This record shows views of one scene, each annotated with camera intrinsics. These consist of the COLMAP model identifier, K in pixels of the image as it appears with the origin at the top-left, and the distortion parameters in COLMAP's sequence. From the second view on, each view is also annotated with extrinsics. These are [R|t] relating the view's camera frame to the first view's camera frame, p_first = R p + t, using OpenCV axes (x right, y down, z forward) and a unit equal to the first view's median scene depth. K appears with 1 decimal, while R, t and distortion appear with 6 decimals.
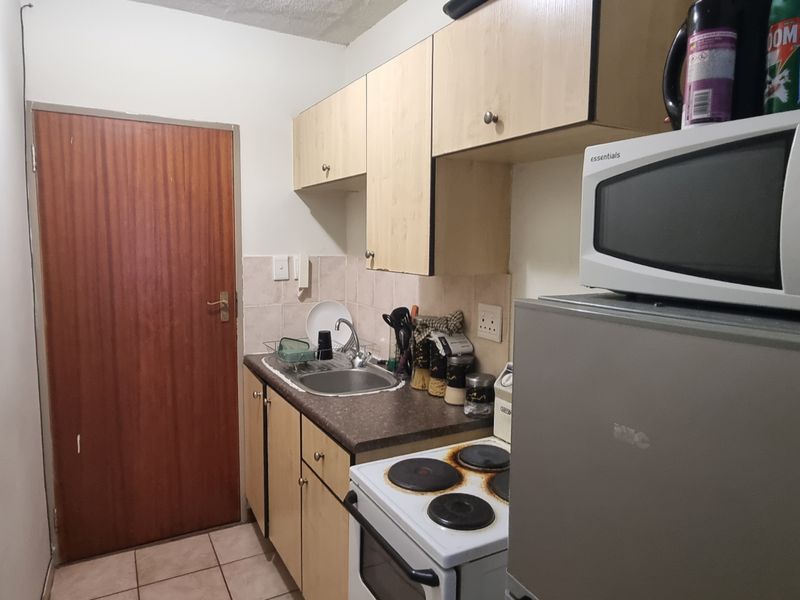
lens RADIAL K [[535.5, 0, 400.0], [0, 535.5, 300.0], [0, 0, 1]] dist [-0.000829, -0.000929]
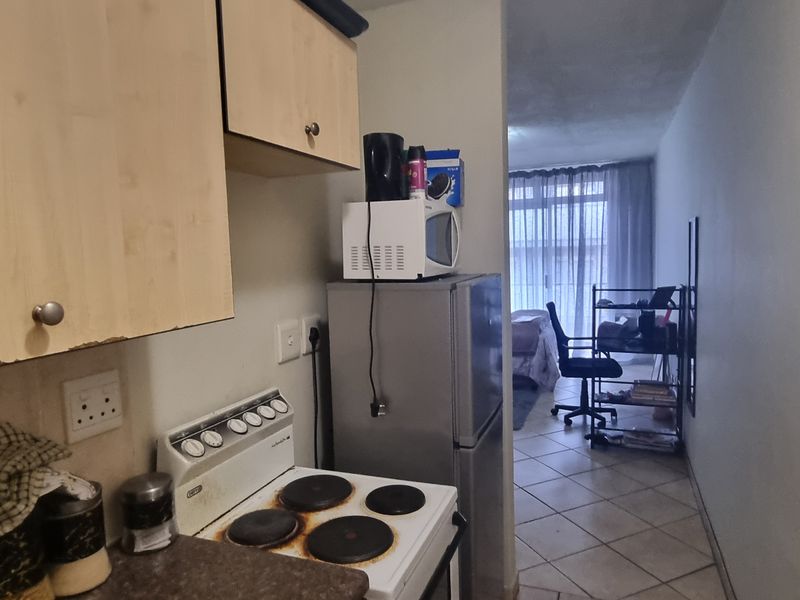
lens RADIAL K [[535.5, 0, 400.0], [0, 535.5, 300.0], [0, 0, 1]] dist [-0.000829, -0.000929]
pose [[-0.638406, -0.058589, 0.767467, -0.520339], [0.111037, 0.979659, 0.167152, -0.140117], [-0.761649, 0.191928, -0.618914, 1.161555]]
